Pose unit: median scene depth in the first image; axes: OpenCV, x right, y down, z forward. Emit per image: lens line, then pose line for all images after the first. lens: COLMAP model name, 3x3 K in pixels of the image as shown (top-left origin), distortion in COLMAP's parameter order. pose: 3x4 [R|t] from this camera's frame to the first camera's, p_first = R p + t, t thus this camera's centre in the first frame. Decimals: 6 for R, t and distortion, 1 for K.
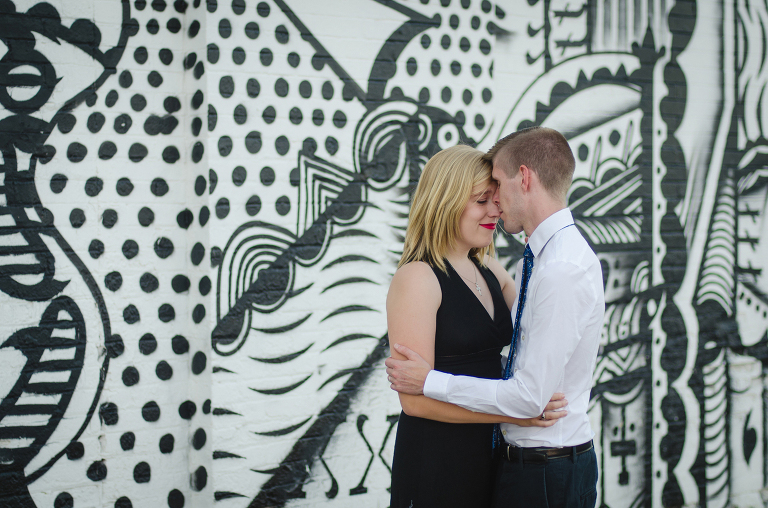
lens RADIAL K [[1742.1, 0, 369.9], [0, 1742.1, 275.7], [0, 0, 1]] dist [0.074063, -0.516878]
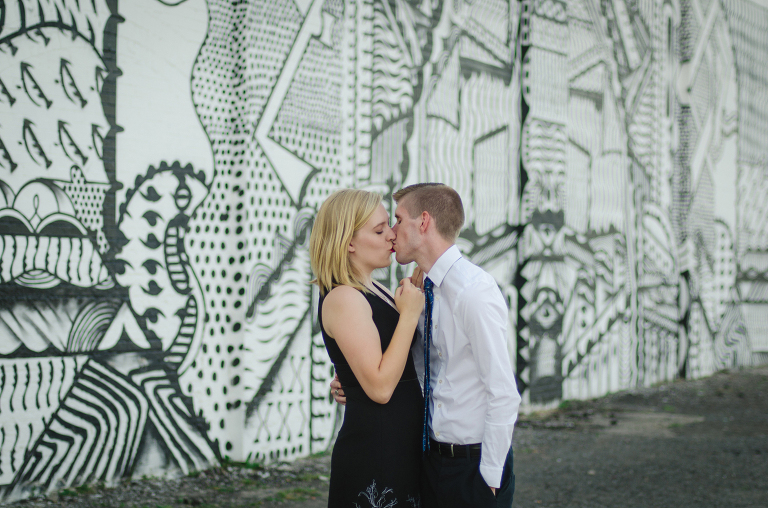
lens RADIAL K [[1742.1, 0, 369.9], [0, 1742.1, 275.7], [0, 0, 1]] dist [0.074063, -0.516878]
pose [[0.945096, 0.022077, 0.326047, -0.667721], [-0.010722, 0.999273, -0.036582, 0.065345], [-0.326618, 0.031077, 0.944645, -1.135790]]
